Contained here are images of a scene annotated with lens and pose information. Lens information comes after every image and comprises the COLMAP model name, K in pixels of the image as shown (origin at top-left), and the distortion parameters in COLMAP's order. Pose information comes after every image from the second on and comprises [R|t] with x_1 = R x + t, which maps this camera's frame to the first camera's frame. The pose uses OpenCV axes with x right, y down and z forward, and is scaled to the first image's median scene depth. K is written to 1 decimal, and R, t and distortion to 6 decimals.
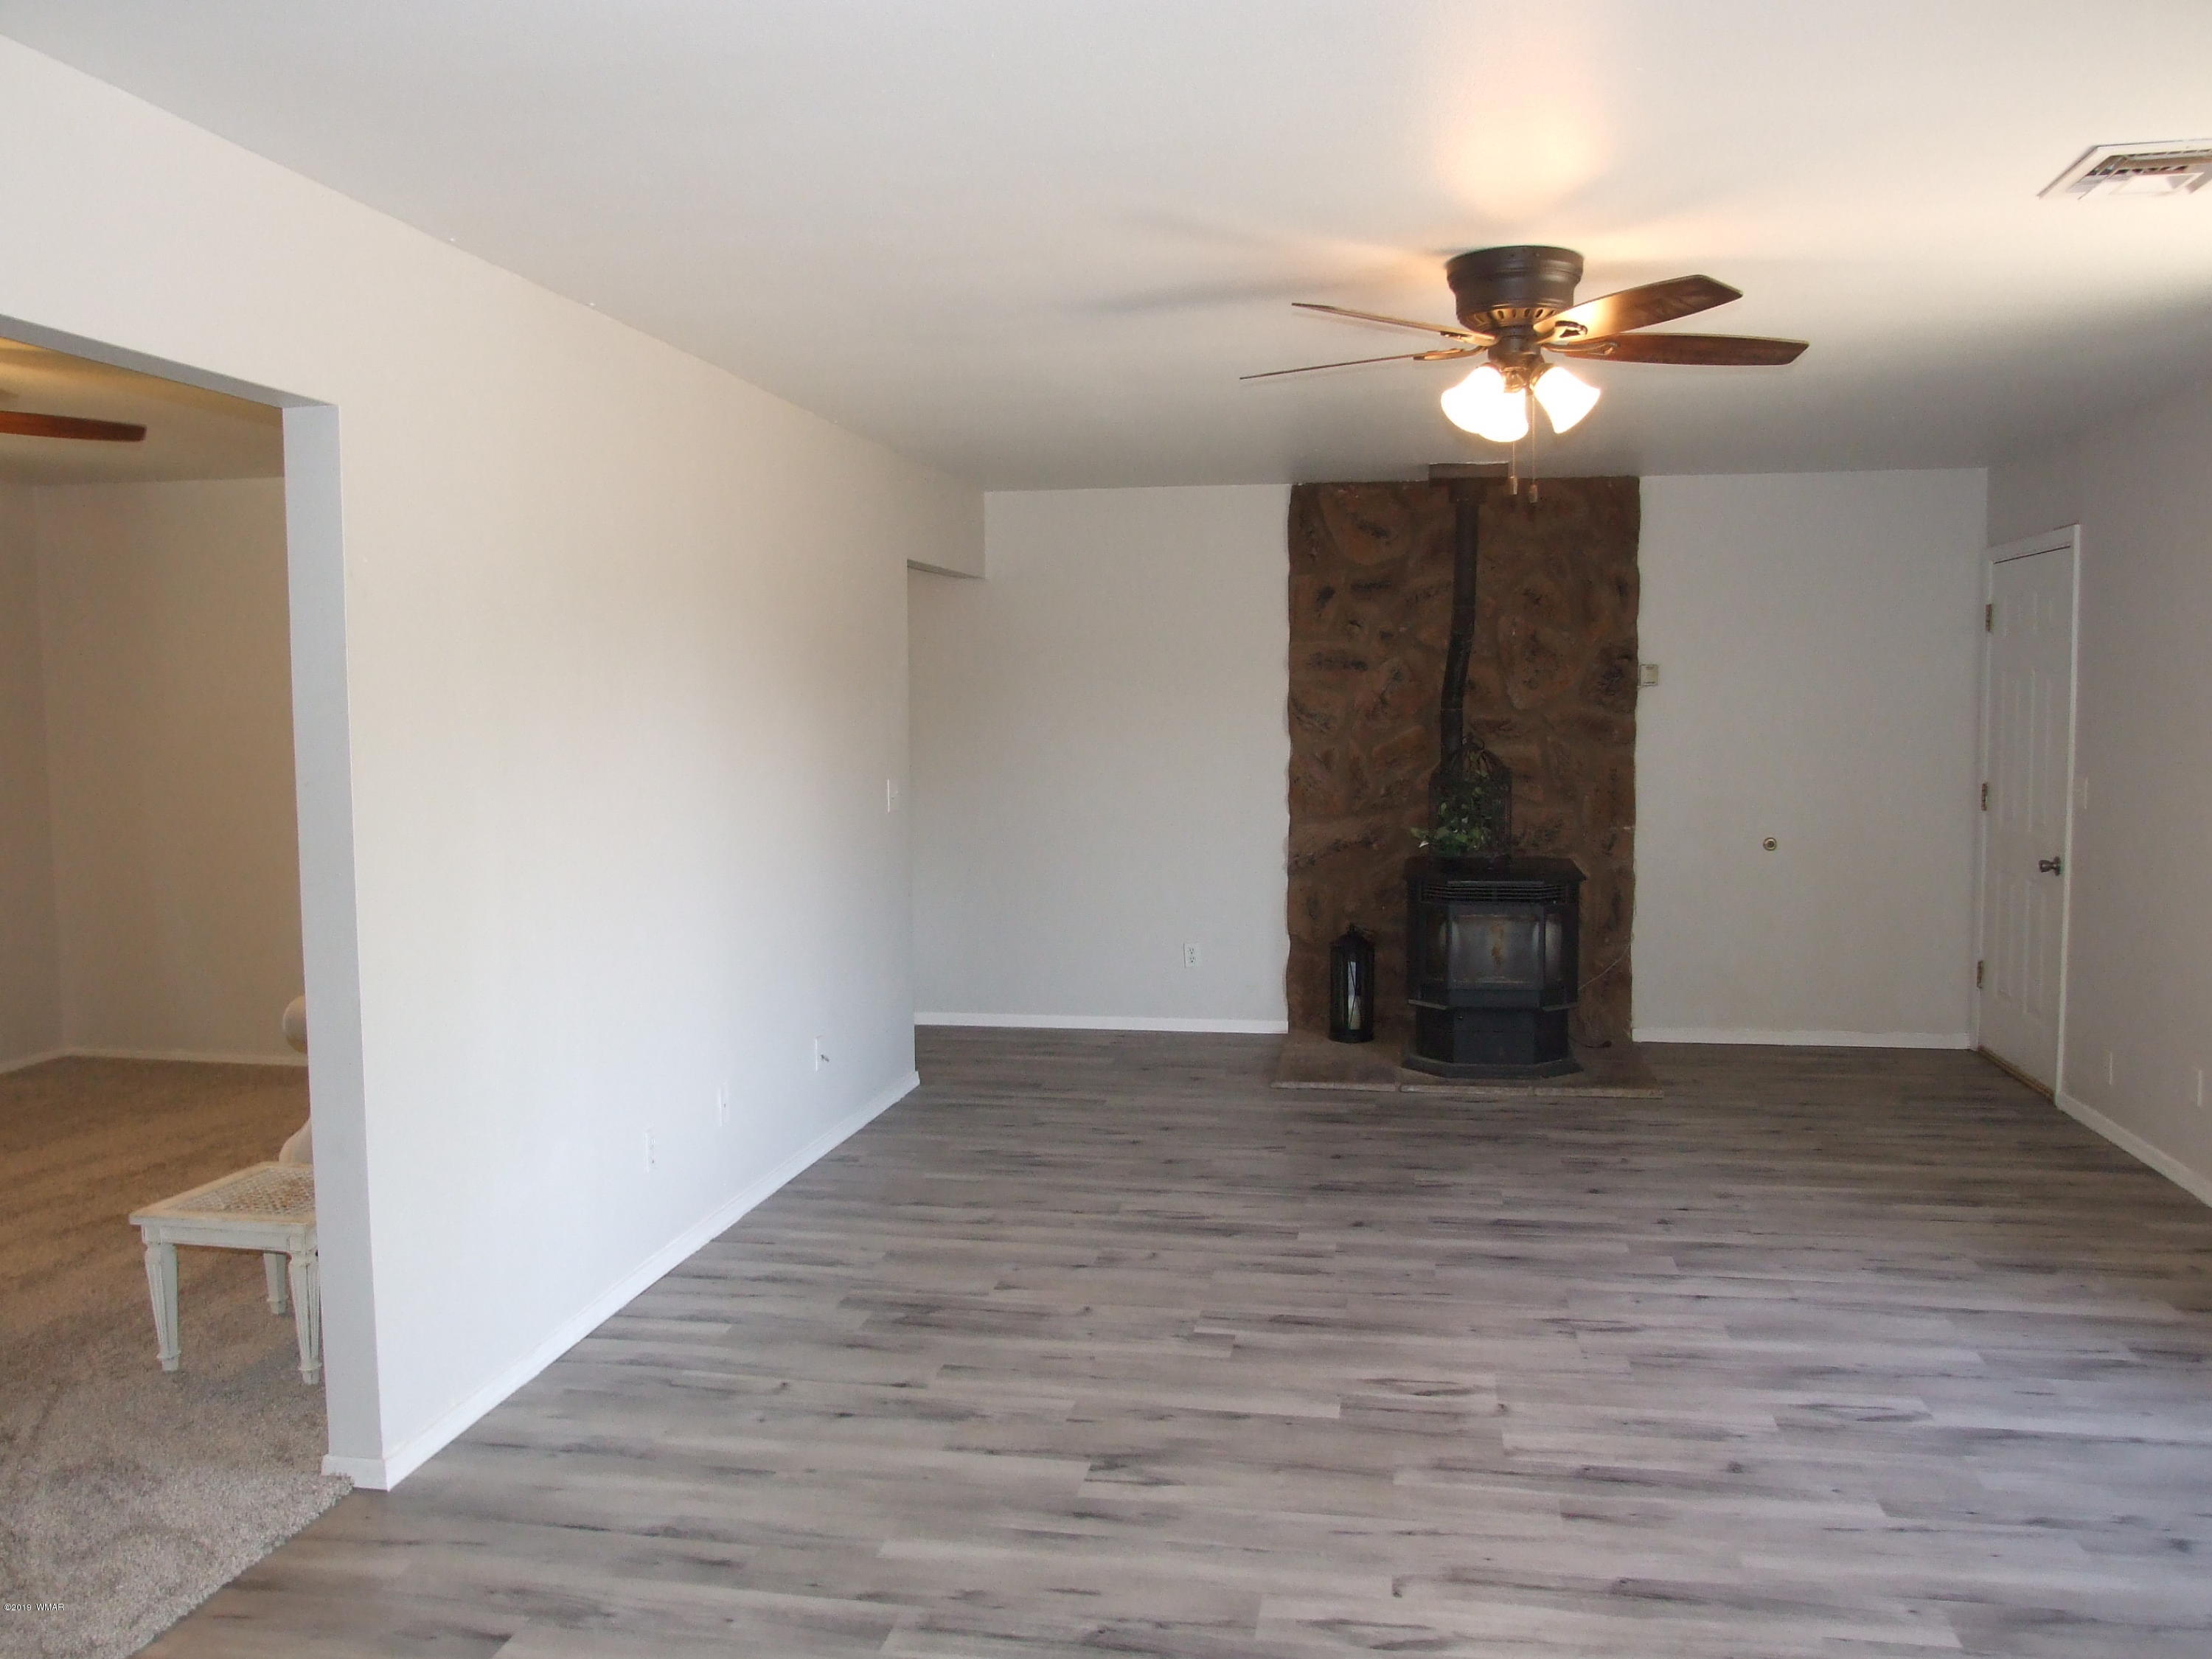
lens RADIAL K [[1763.5, 0, 1114.2], [0, 1763.5, 836.9], [0, 0, 1]] dist [-0.054751, 0.063430]
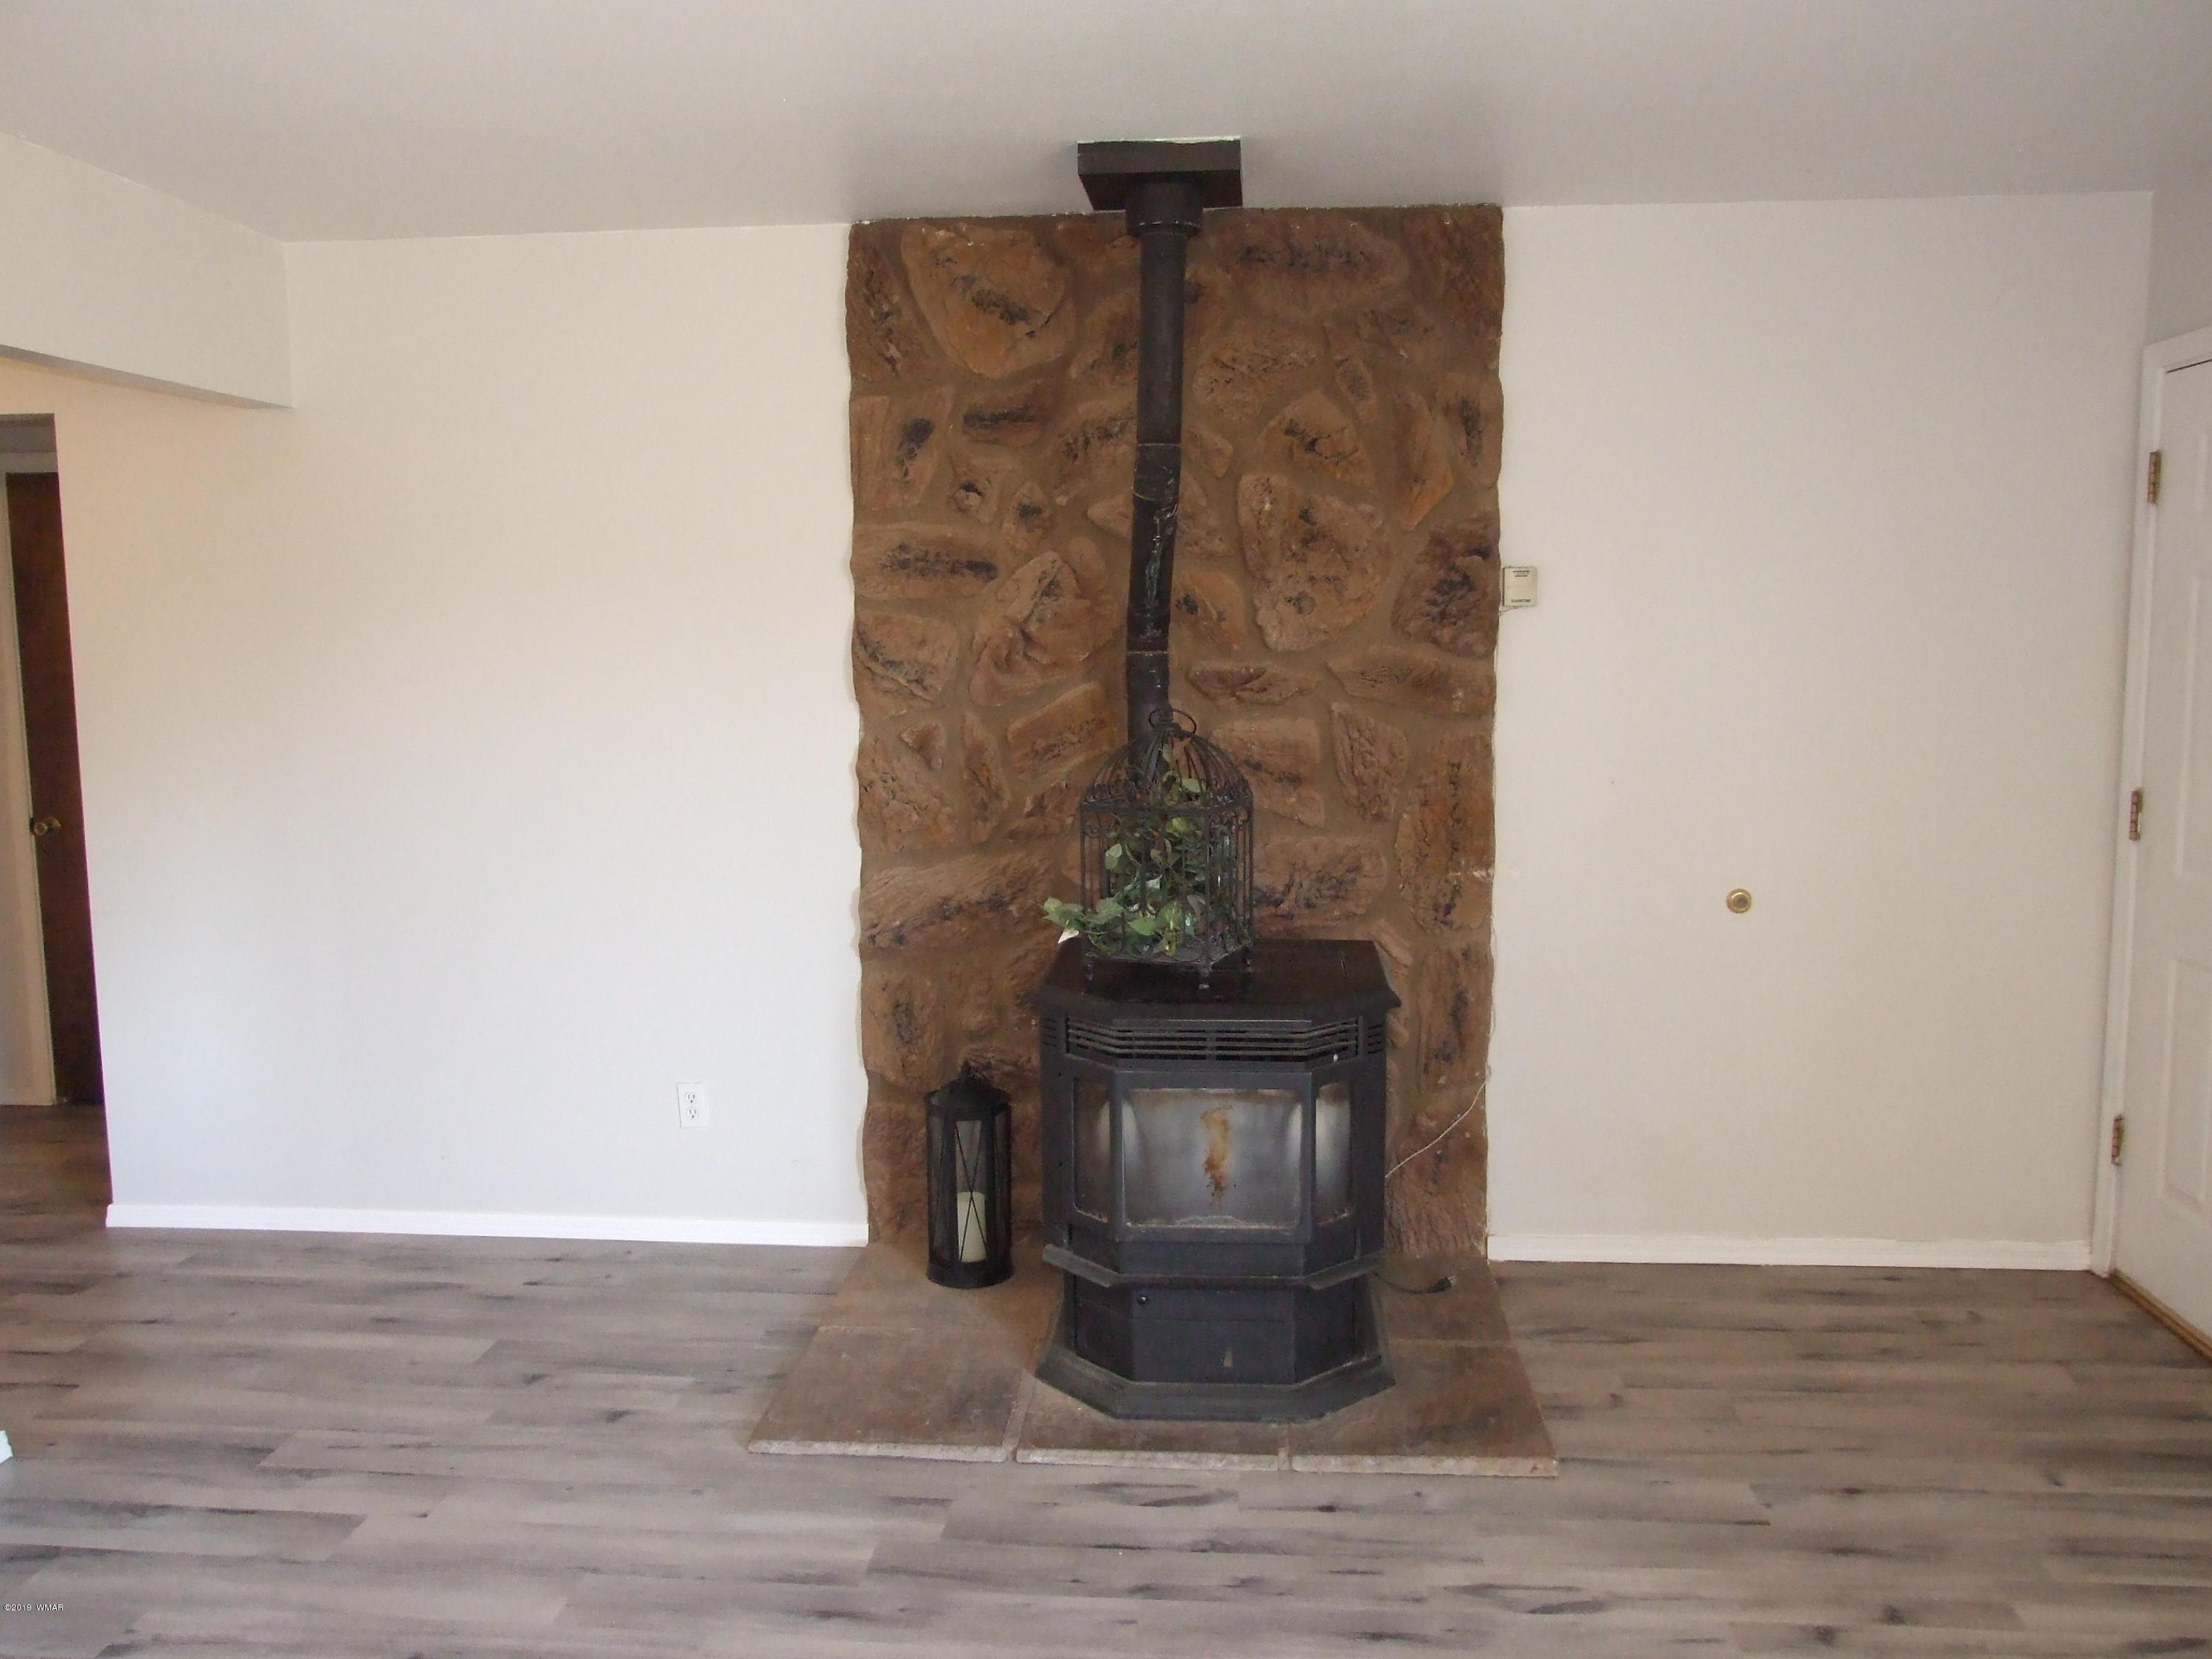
lens RADIAL K [[1763.5, 0, 1114.2], [0, 1763.5, 836.9], [0, 0, 1]] dist [-0.054751, 0.063430]
pose [[0.995926, -0.011324, 0.089461, 0.132552], [0.007819, 0.999192, 0.039427, -0.038018], [-0.089835, -0.038567, 0.995210, 0.473727]]
